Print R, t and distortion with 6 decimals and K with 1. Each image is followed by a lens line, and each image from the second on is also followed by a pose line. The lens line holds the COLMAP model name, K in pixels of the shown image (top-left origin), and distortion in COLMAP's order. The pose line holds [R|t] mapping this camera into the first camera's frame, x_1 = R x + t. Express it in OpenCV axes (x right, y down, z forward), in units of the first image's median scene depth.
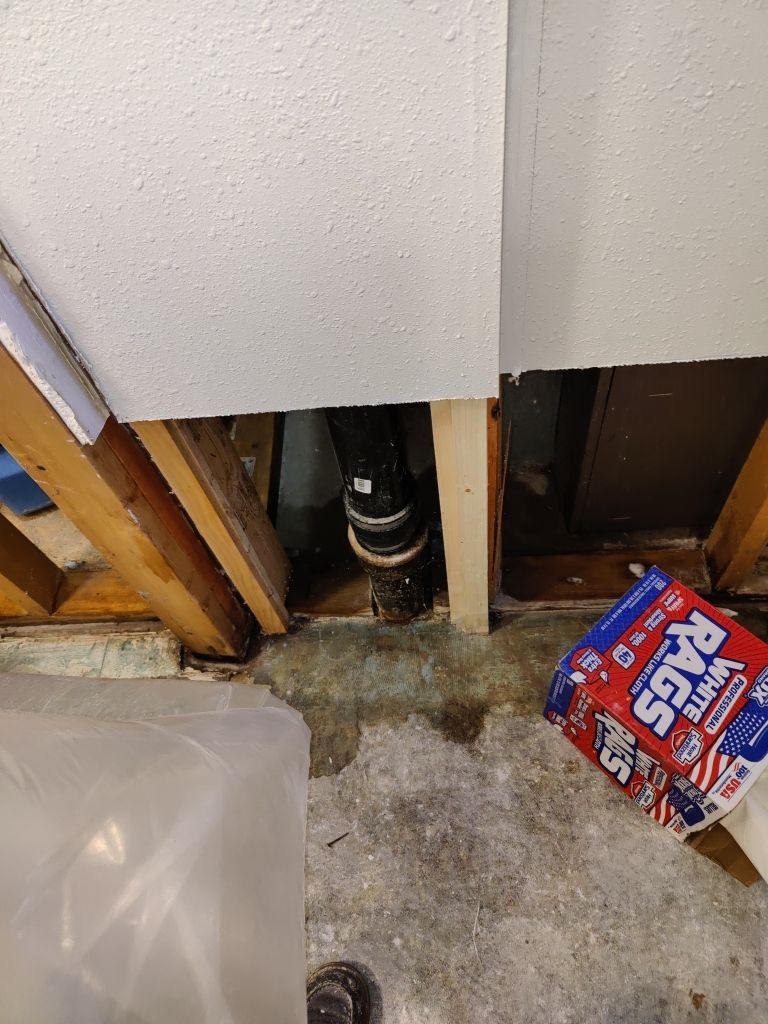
lens RADIAL K [[714.5, 0, 388.4], [0, 714.5, 514.9], [0, 0, 1]] dist [0.045270, -0.047164]
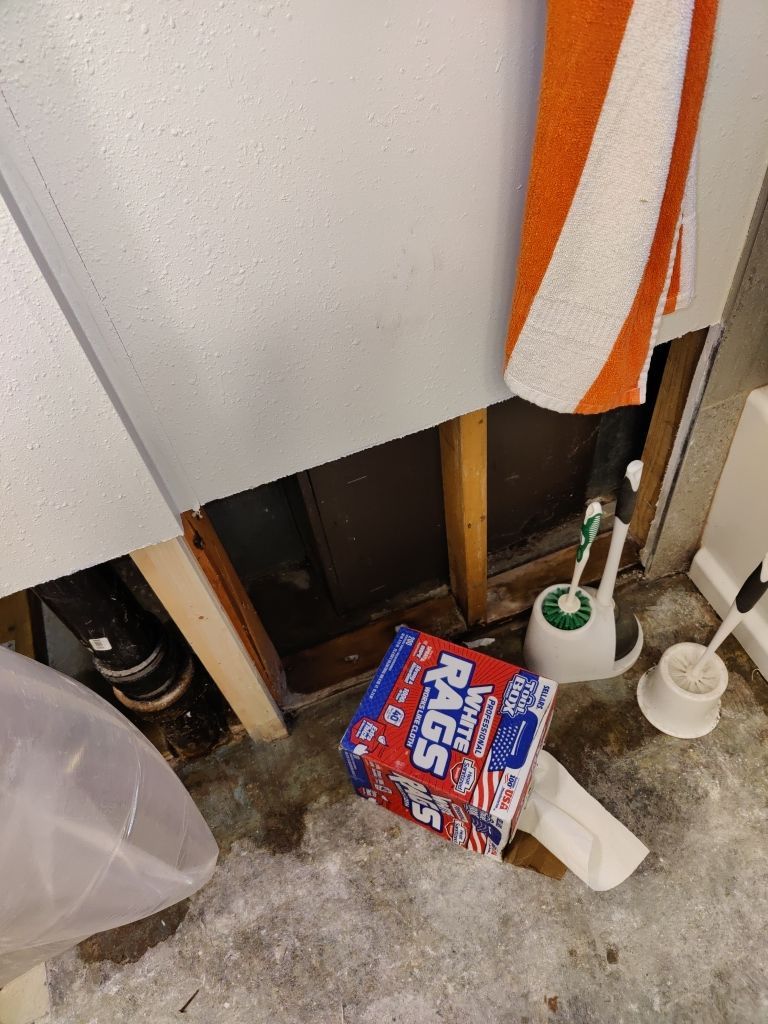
lens RADIAL K [[714.5, 0, 385.9], [0, 714.5, 519.5], [0, 0, 1]] dist [0.045270, -0.047164]
pose [[0.928836, -0.279356, 0.243358, 0.126919], [0.307393, 0.947752, -0.085293, 0.002659], [-0.206816, 0.154030, 0.966179, -0.093534]]
